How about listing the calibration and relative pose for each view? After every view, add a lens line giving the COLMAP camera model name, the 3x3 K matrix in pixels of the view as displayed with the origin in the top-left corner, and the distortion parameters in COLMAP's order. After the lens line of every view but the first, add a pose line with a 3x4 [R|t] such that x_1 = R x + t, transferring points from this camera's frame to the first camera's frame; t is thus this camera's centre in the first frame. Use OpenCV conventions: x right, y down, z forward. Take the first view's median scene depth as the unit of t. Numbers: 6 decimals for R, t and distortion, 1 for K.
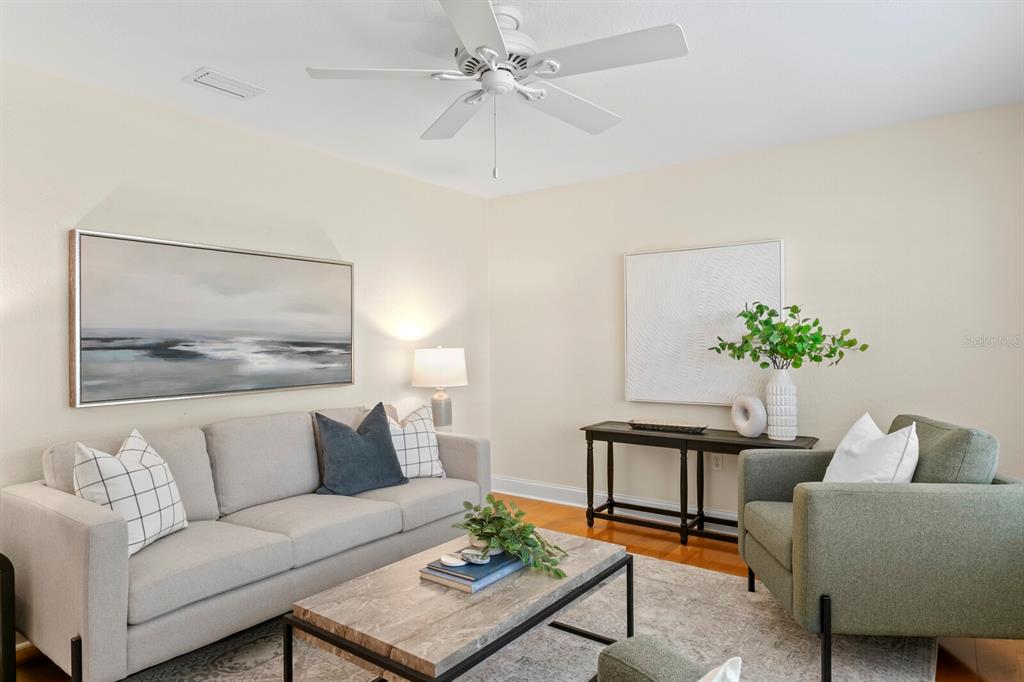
lens RADIAL K [[617.8, 0, 513.4], [0, 617.8, 334.5], [0, 0, 1]] dist [-0.013112, 0.006319]
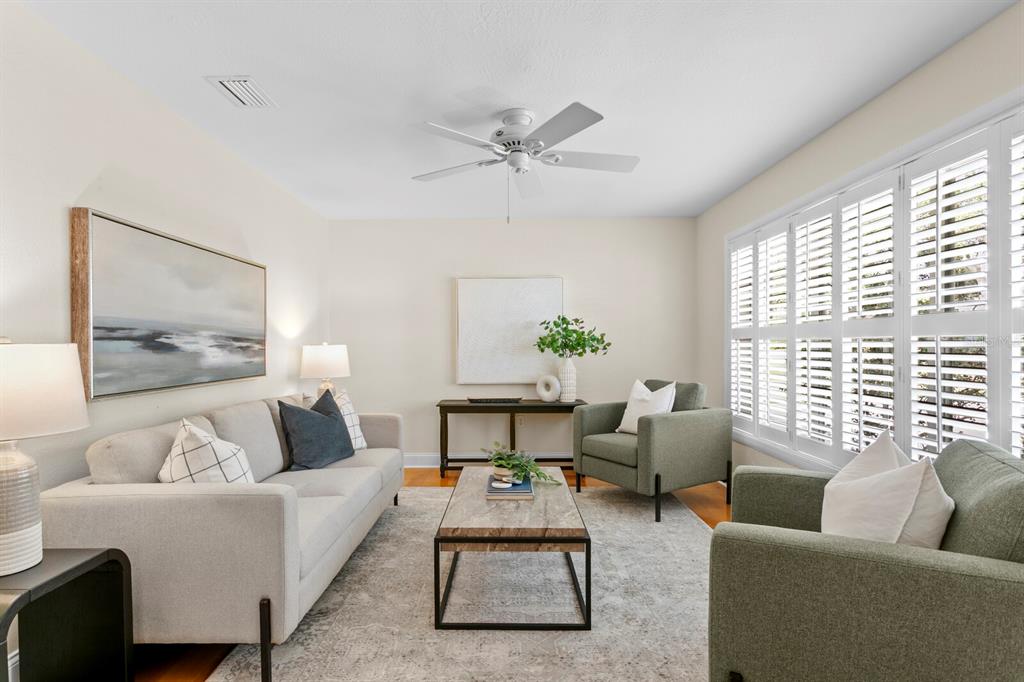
lens RADIAL K [[509.3, 0, 517.0], [0, 509.3, 348.8], [0, 0, 1]] dist [-0.015298, 0.005130]
pose [[0.805448, -0.001343, 0.592666, -0.517166], [-0.006112, 0.999925, 0.010572, 0.021828], [-0.592636, -0.012138, 0.805379, 0.011560]]
